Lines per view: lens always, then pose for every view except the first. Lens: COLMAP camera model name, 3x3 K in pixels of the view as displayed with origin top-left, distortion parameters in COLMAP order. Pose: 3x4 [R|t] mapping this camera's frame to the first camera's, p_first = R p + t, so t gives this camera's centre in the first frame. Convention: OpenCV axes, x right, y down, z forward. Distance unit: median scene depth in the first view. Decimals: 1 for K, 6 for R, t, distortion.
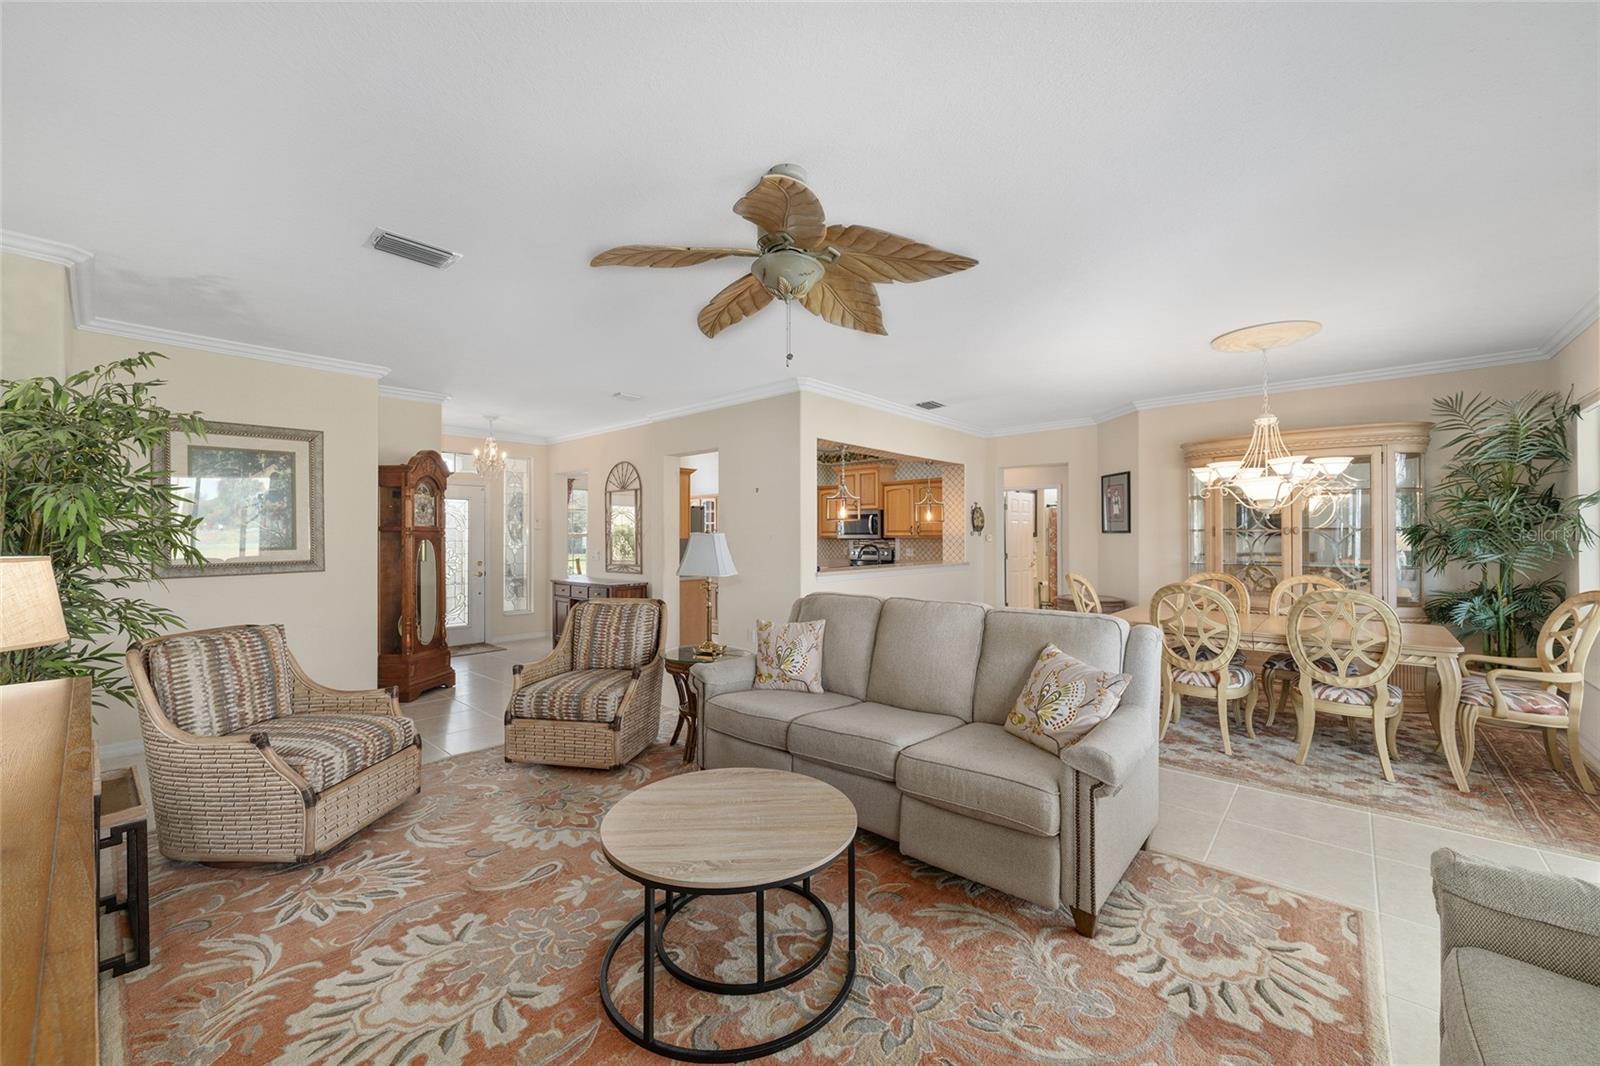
lens RADIAL K [[635.0, 0, 795.9], [0, 635.0, 536.3], [0, 0, 1]] dist [-0.000146, -0.000495]
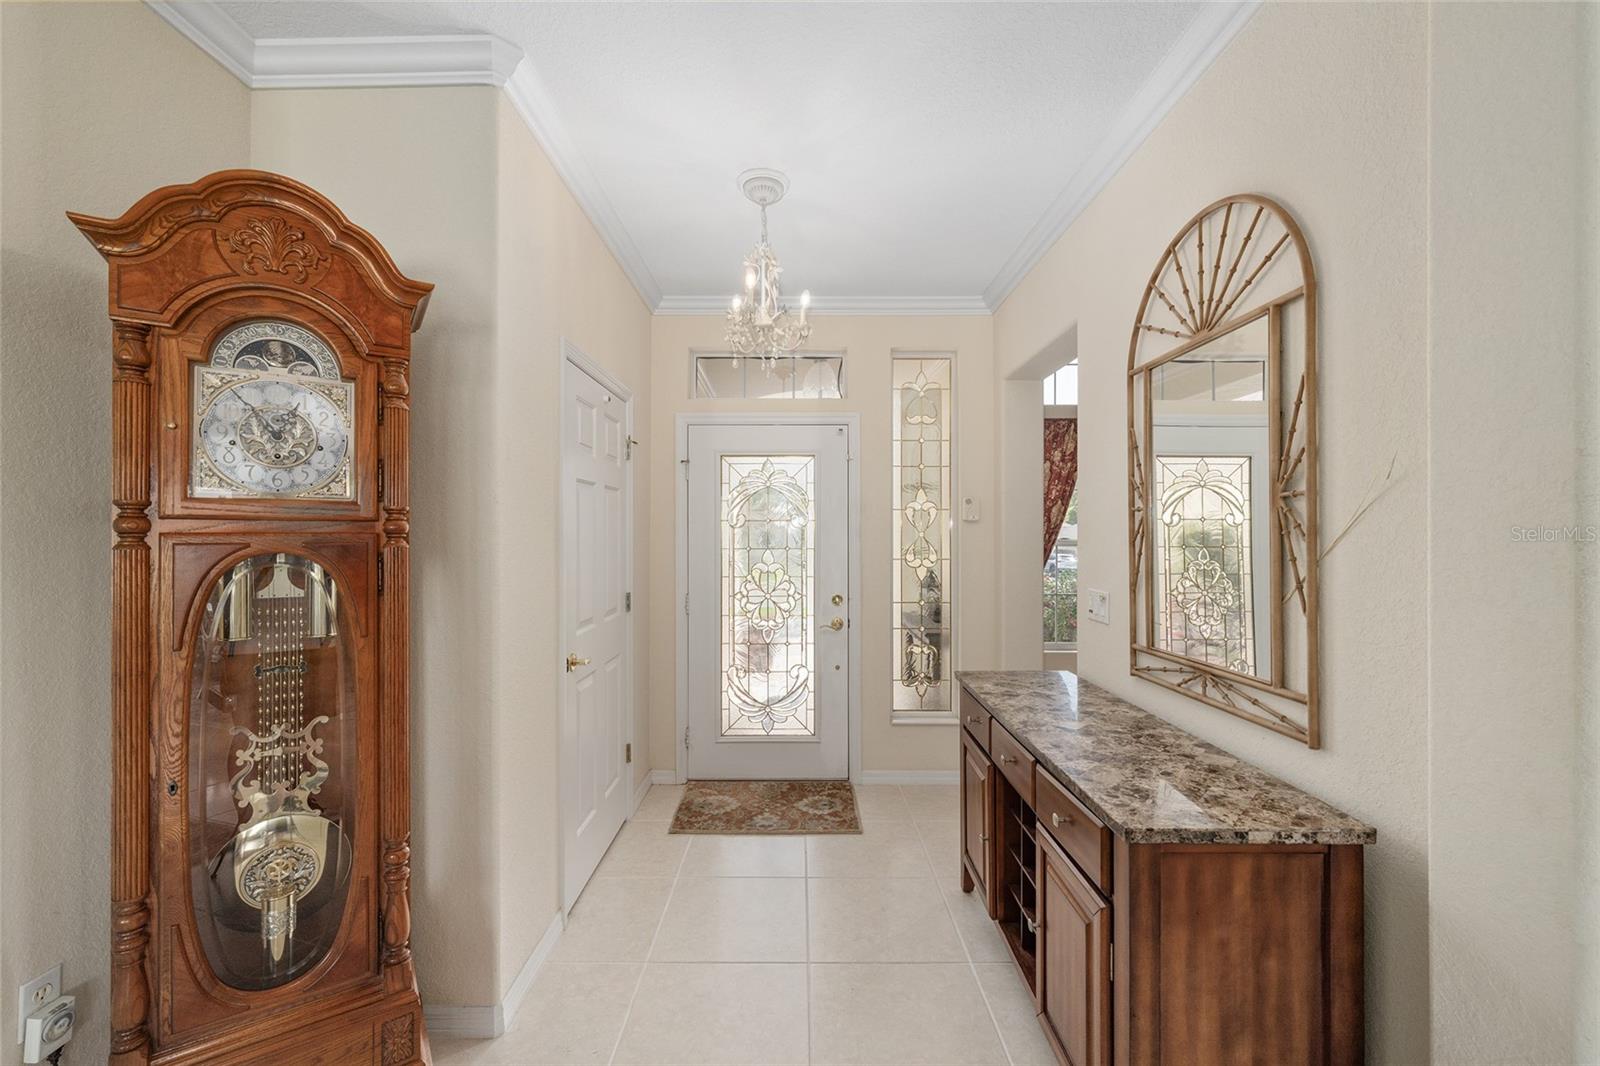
lens RADIAL K [[635.0, 0, 796.5], [0, 635.0, 530.7], [0, 0, 1]] dist [-0.000146, -0.000495]
pose [[0.659487, -0.002072, -0.751713, -0.200976], [-0.001876, 0.999989, -0.004402, -0.003207], [0.751713, 0.004313, 0.659476, 0.752093]]
